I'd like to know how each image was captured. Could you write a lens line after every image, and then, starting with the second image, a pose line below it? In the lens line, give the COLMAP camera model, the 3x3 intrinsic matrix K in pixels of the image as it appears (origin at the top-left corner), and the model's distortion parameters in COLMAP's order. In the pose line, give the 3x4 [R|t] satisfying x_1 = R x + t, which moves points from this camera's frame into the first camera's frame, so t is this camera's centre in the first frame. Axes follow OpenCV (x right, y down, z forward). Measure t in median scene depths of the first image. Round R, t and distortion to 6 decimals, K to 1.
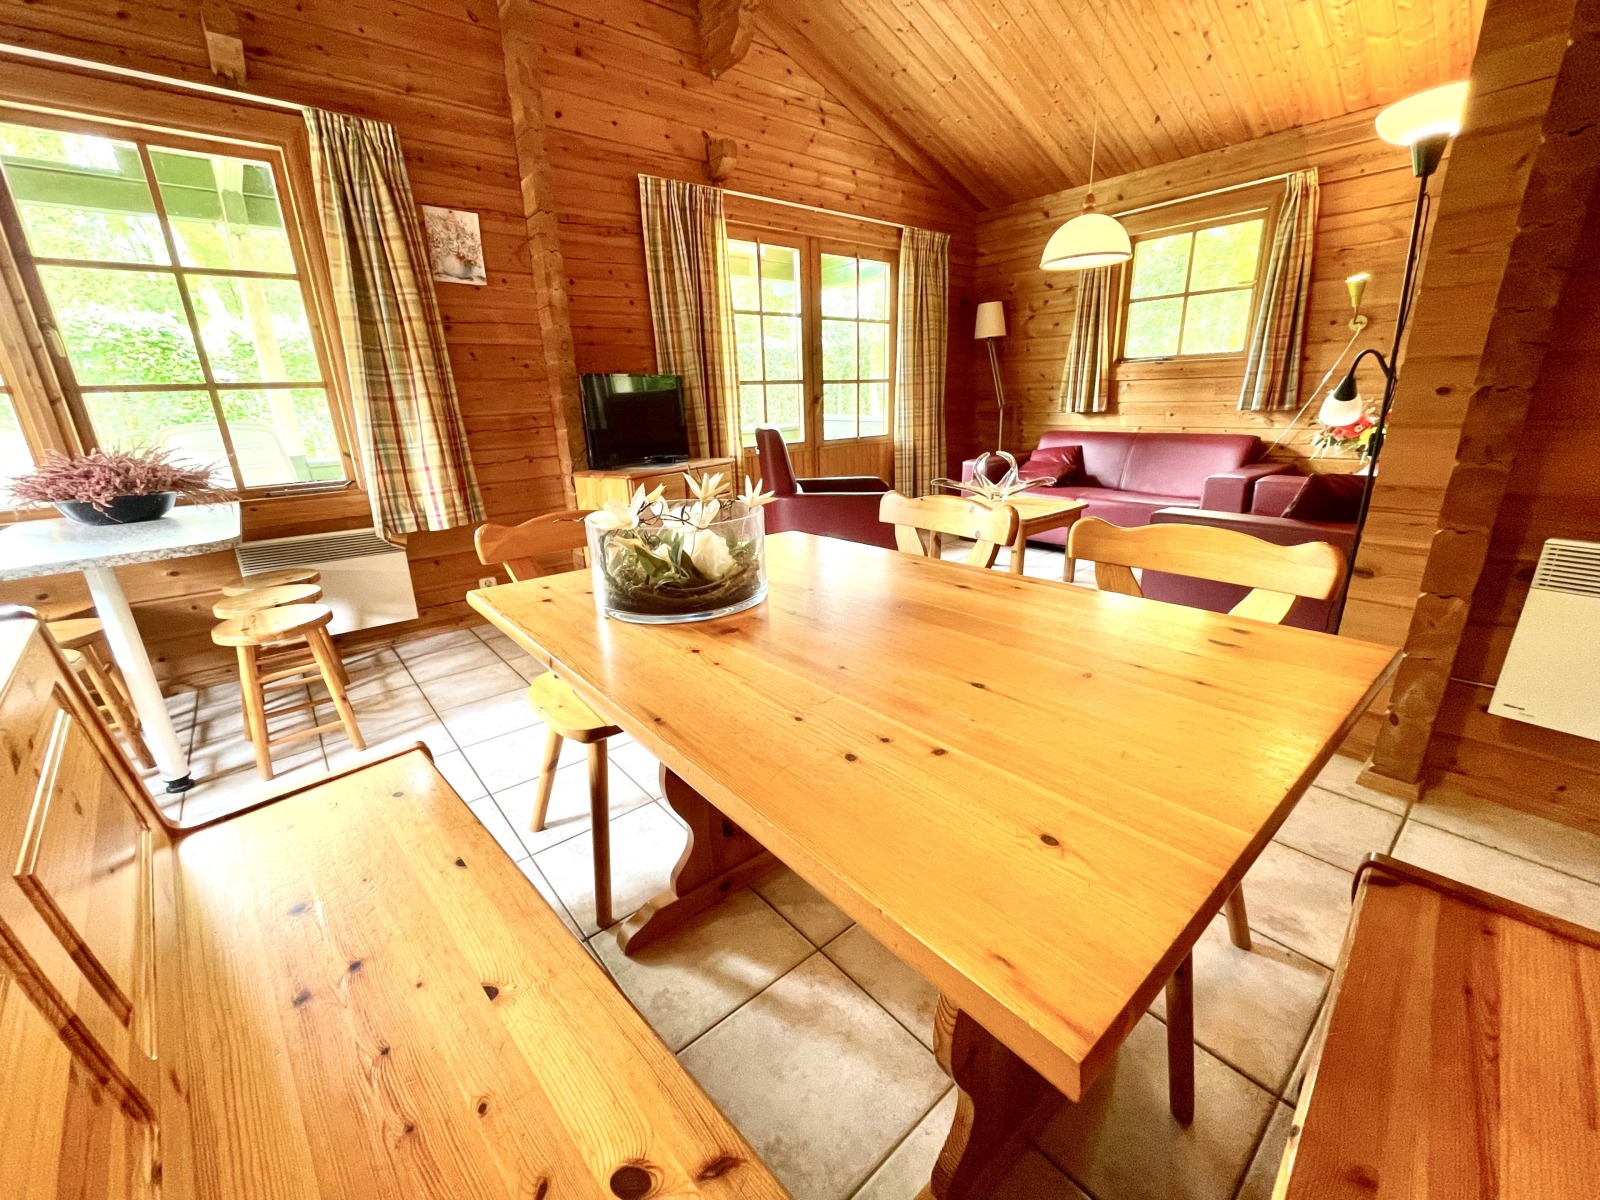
lens RADIAL K [[644.4, 0, 800.0], [0, 644.4, 600.0], [0, 0, 1]] dist [-0.001908, -0.000136]
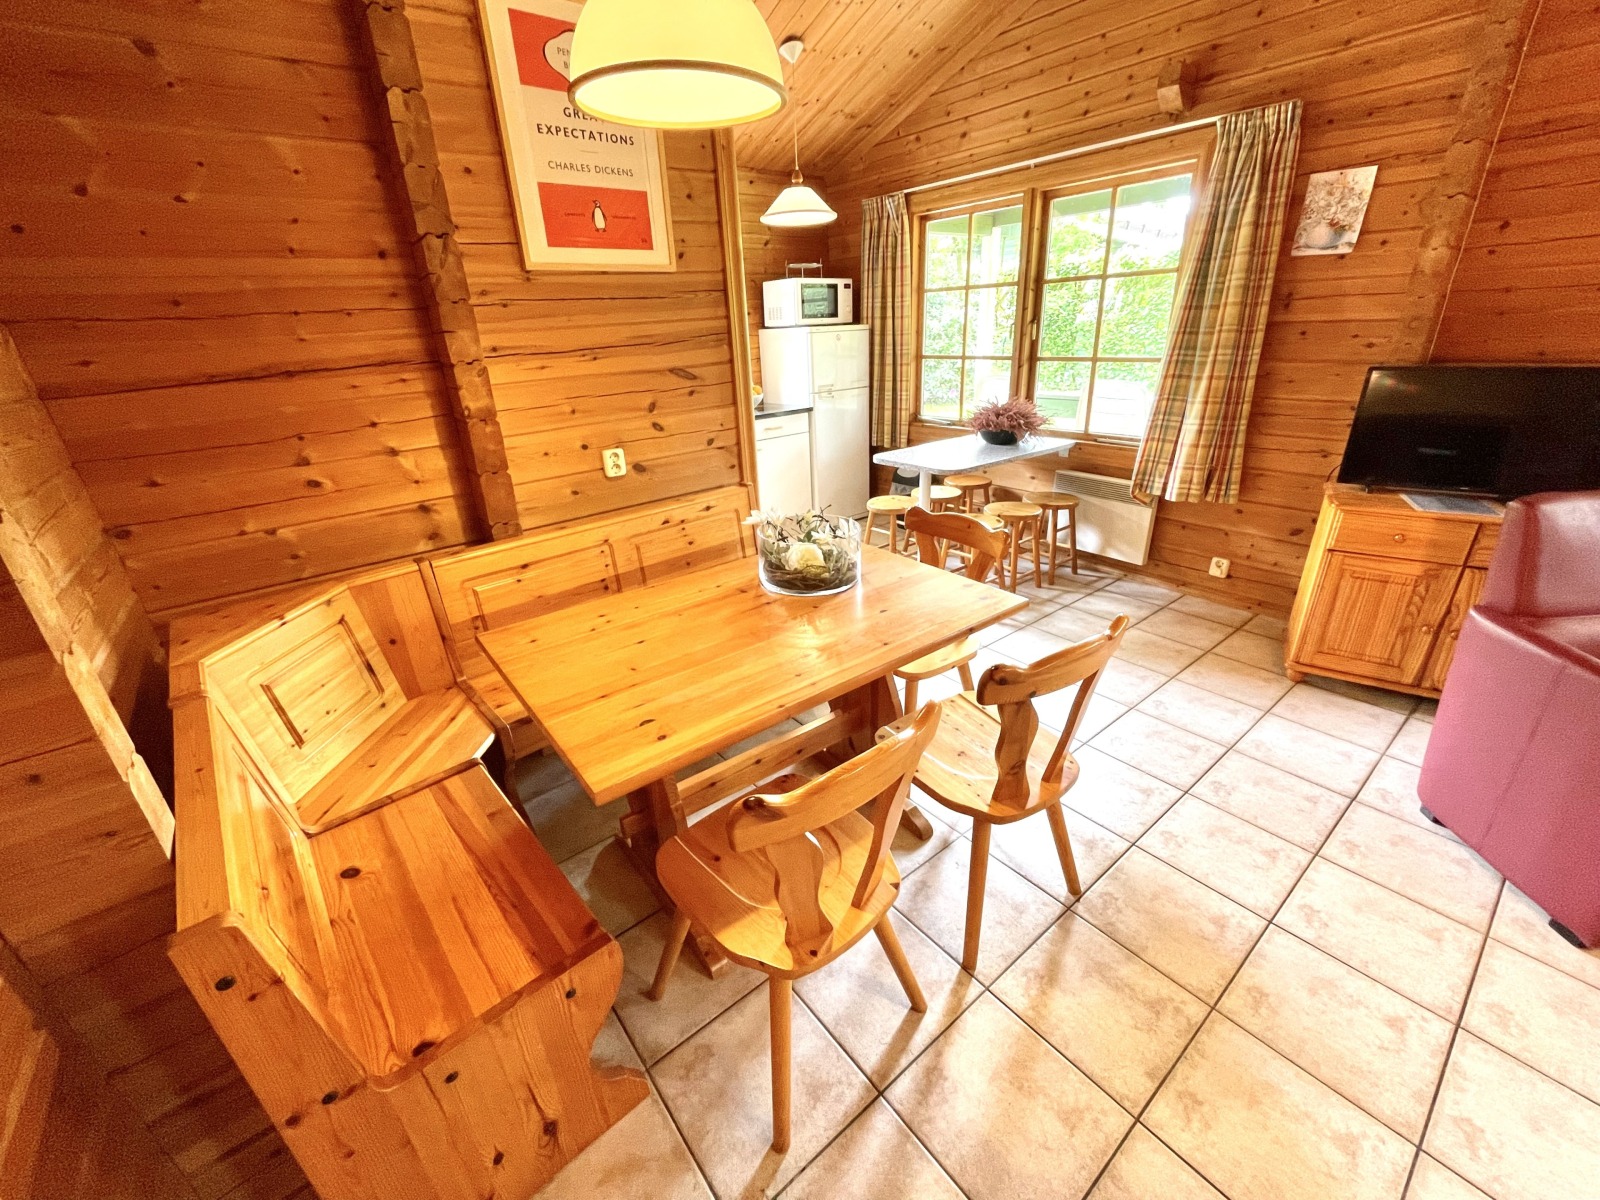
lens RADIAL K [[644.4, 0, 800.0], [0, 644.4, 600.0], [0, 0, 1]] dist [-0.001908, -0.000136]
pose [[-0.032846, 0.423366, -0.905363, 0.537826], [-0.267568, 0.869063, 0.416098, -0.251496], [0.962979, 0.255913, 0.084734, 0.341745]]
